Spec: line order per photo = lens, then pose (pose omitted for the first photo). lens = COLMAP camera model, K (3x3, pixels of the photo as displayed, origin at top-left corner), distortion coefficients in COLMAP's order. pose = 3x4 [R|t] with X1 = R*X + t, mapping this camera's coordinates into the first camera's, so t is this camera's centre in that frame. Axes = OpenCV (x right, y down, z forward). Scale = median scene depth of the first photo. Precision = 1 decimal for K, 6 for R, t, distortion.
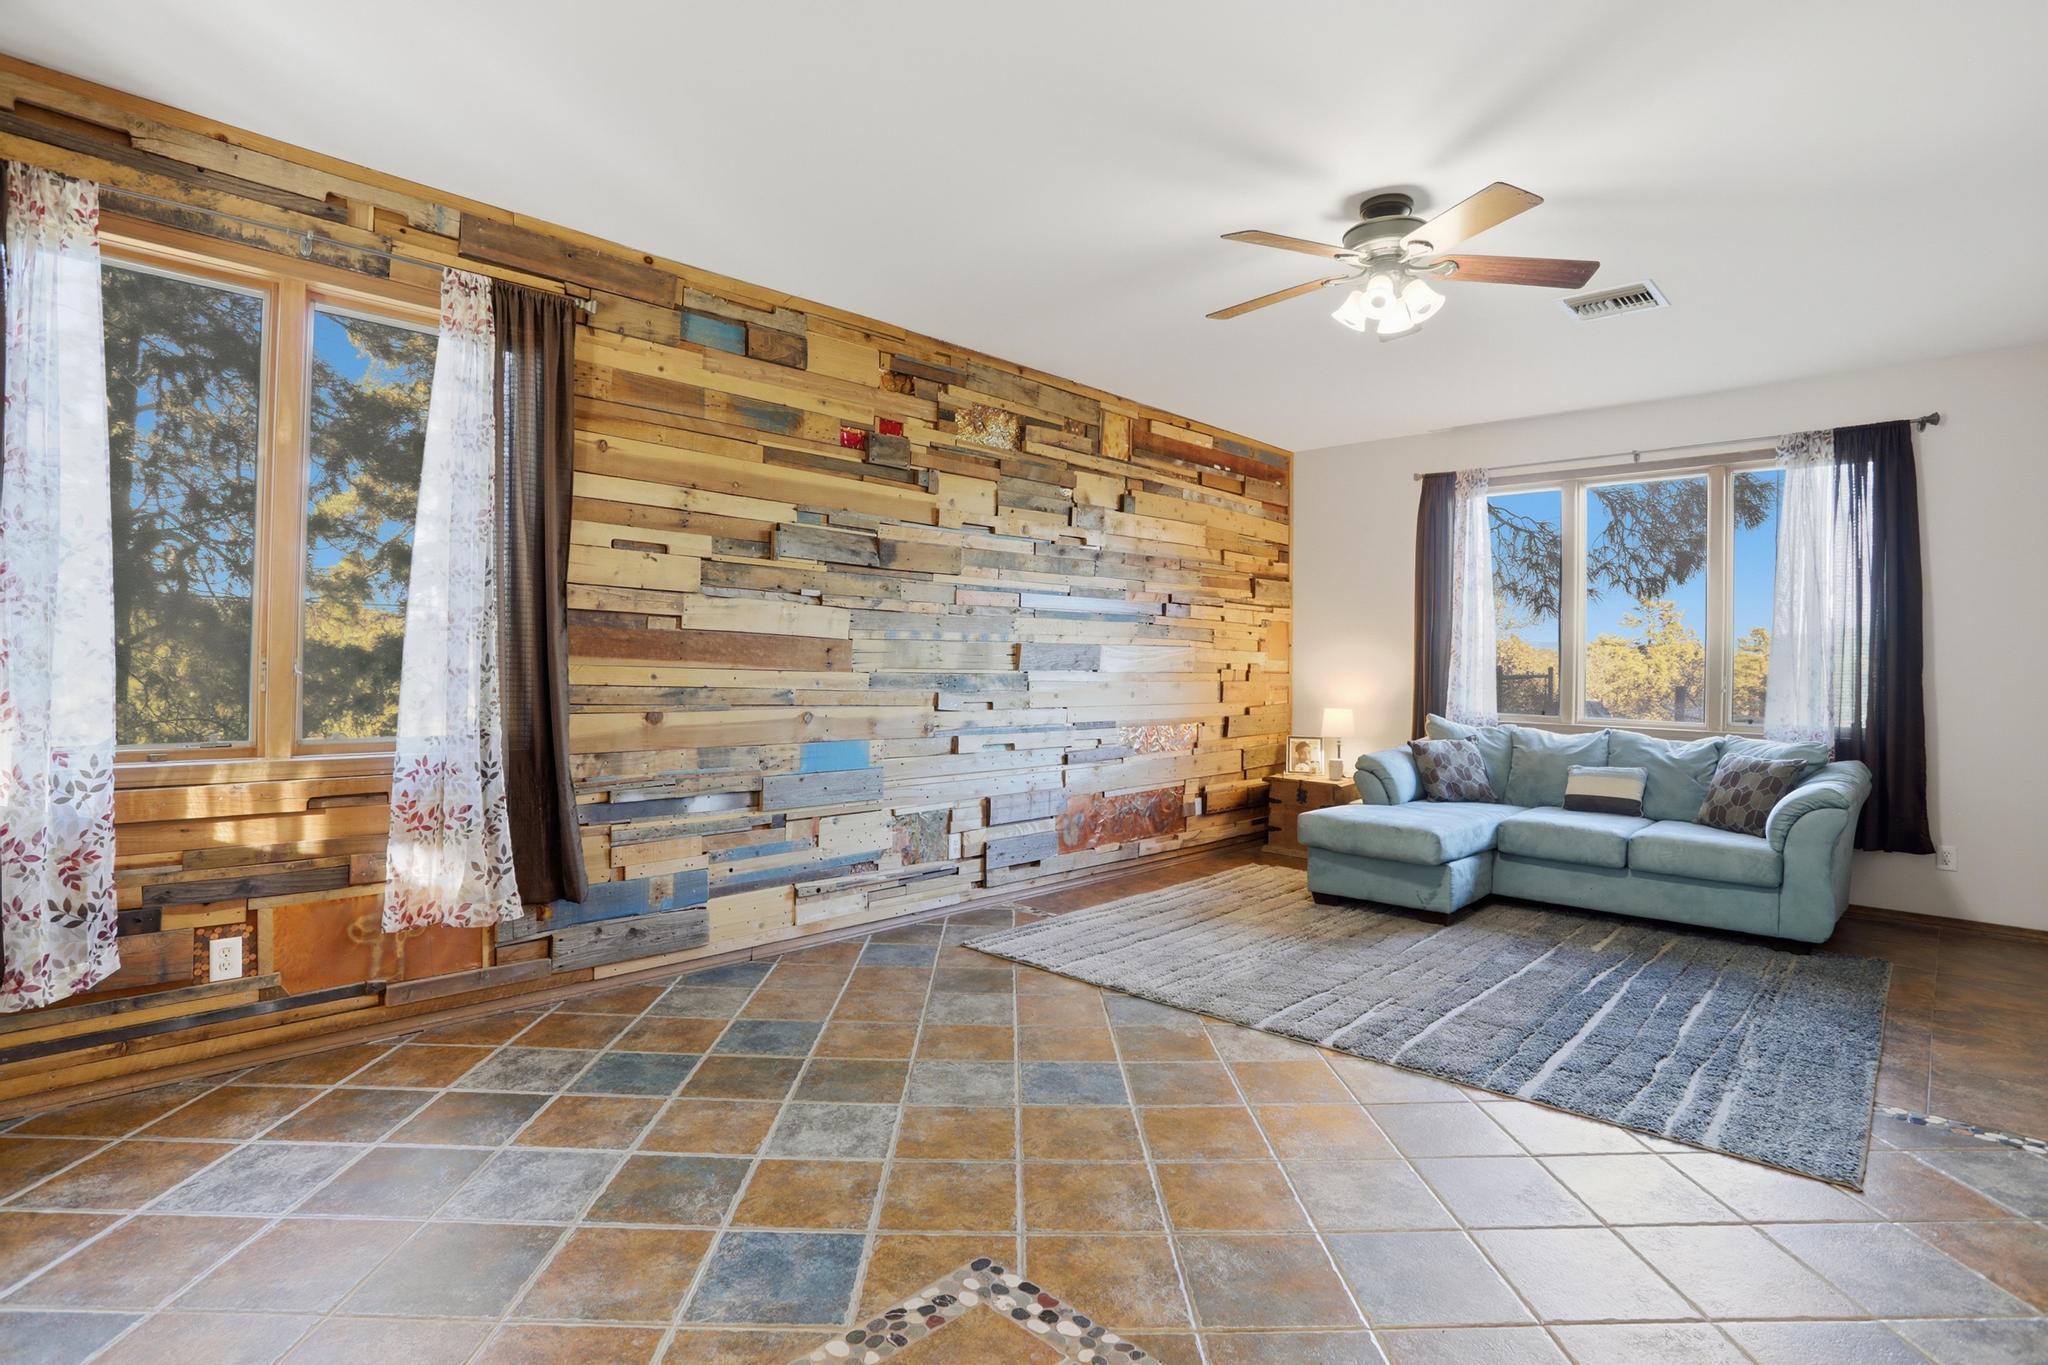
lens RADIAL K [[998.0, 0, 1015.8], [0, 998.0, 678.2], [0, 0, 1]] dist [-0.072699, 0.032980]
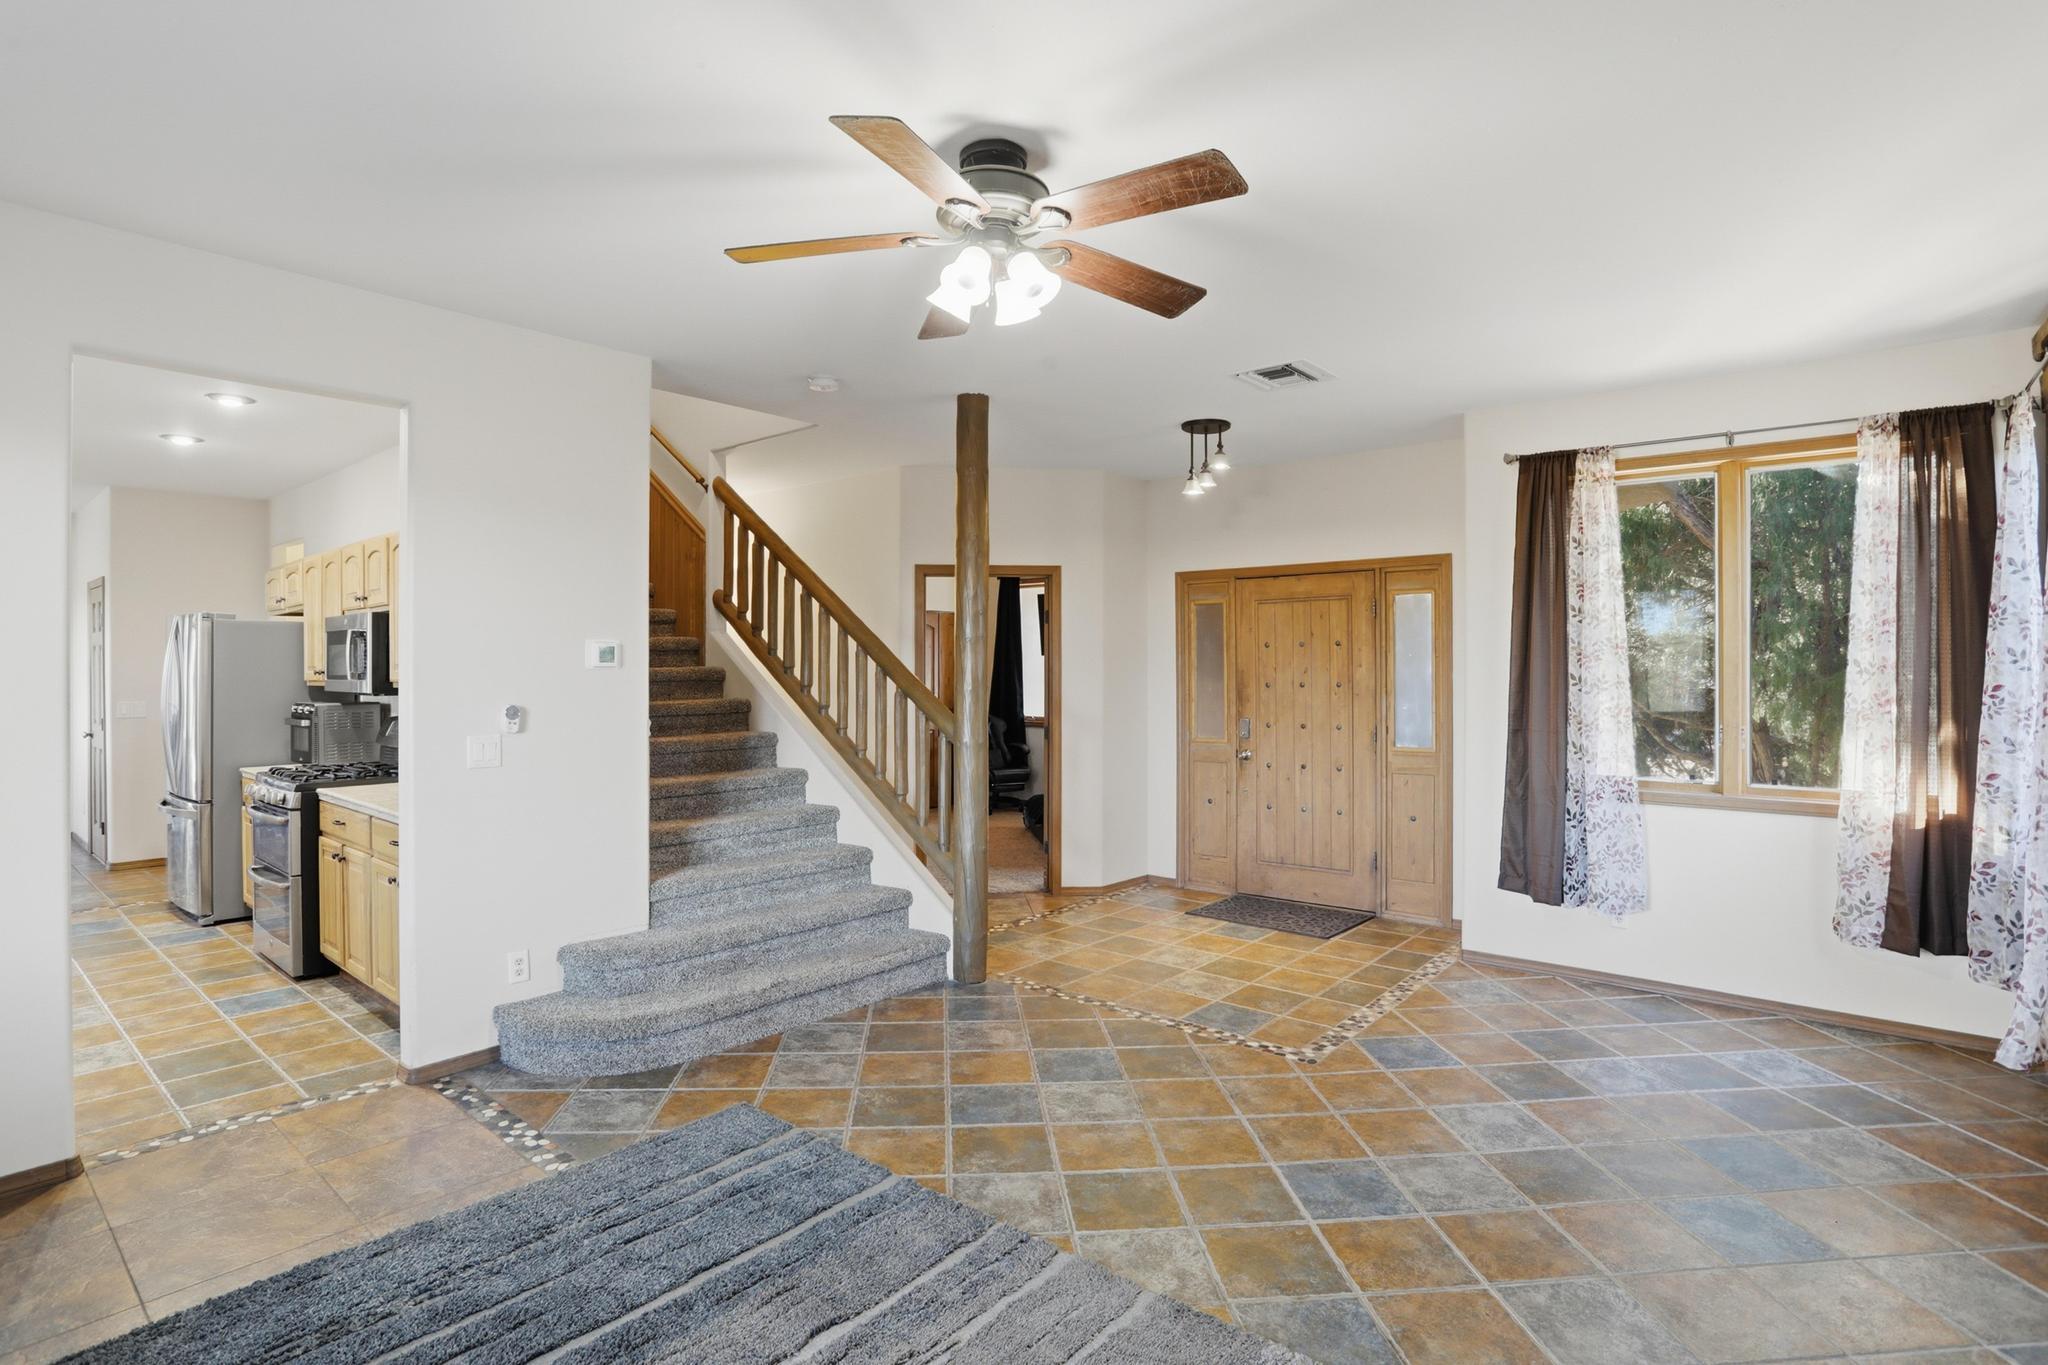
lens RADIAL K [[1016.6, 0, 1018.9], [0, 1016.6, 673.3], [0, 0, 1]] dist [-0.075589, 0.035332]
pose [[-0.997563, -0.012879, -0.068566, 0.390921], [-0.013834, 0.999814, 0.013468, -0.090927], [0.068380, 0.014383, -0.997556, 1.689670]]
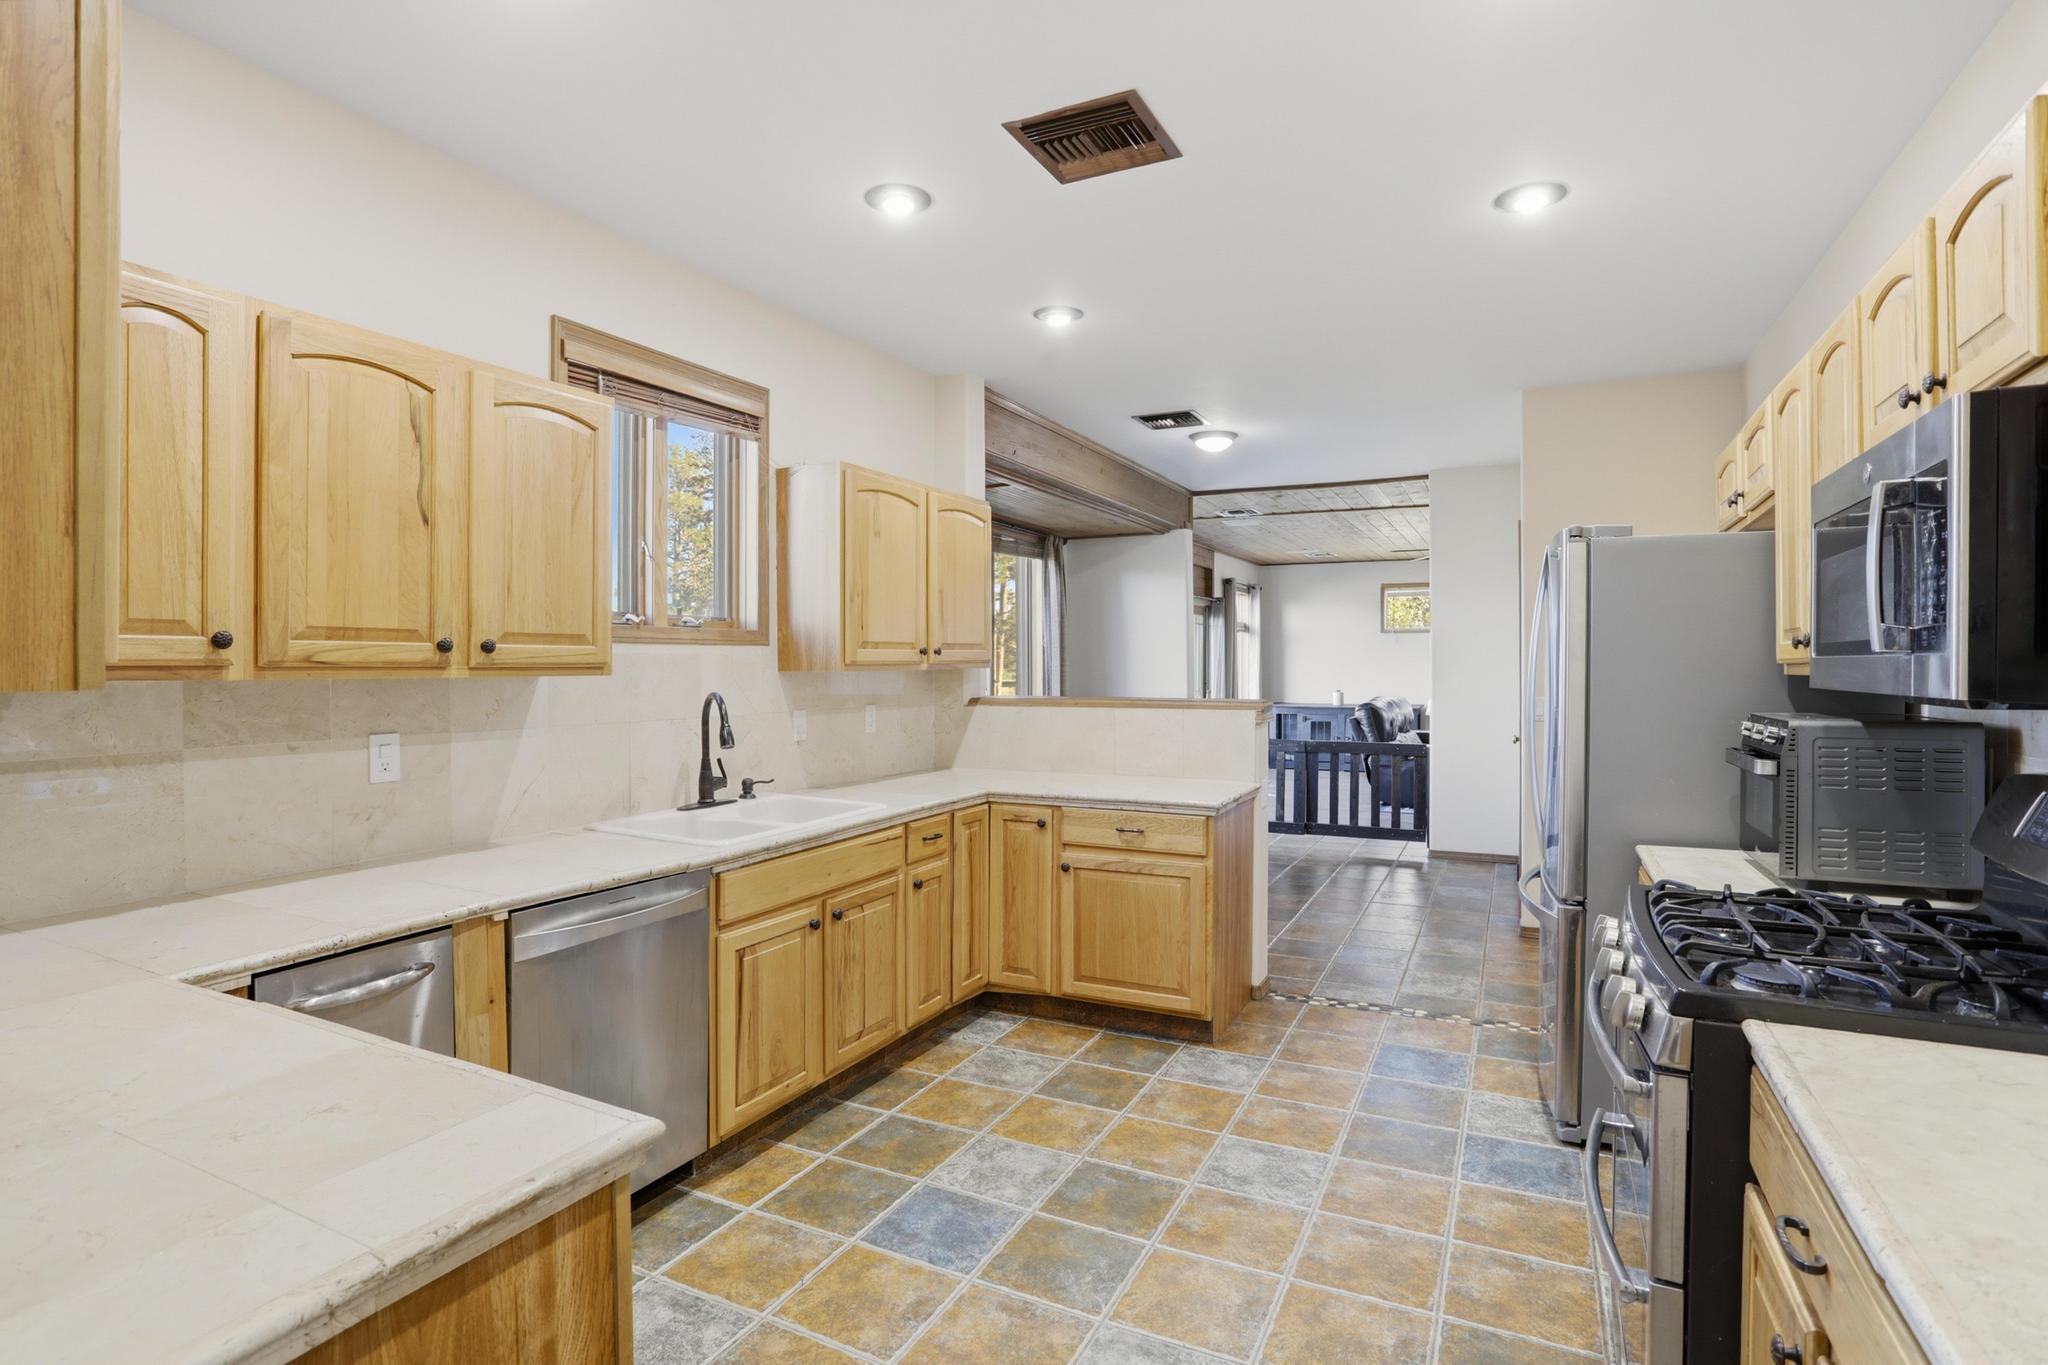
lens RADIAL K [[1016.6, 0, 1018.9], [0, 1016.6, 673.3], [0, 0, 1]] dist [-0.075589, 0.035332]
pose [[-0.300892, -0.023797, 0.953361, 0.984464], [0.006873, 0.999609, 0.027121, -0.054052], [-0.953633, 0.014713, -0.300611, 0.648270]]
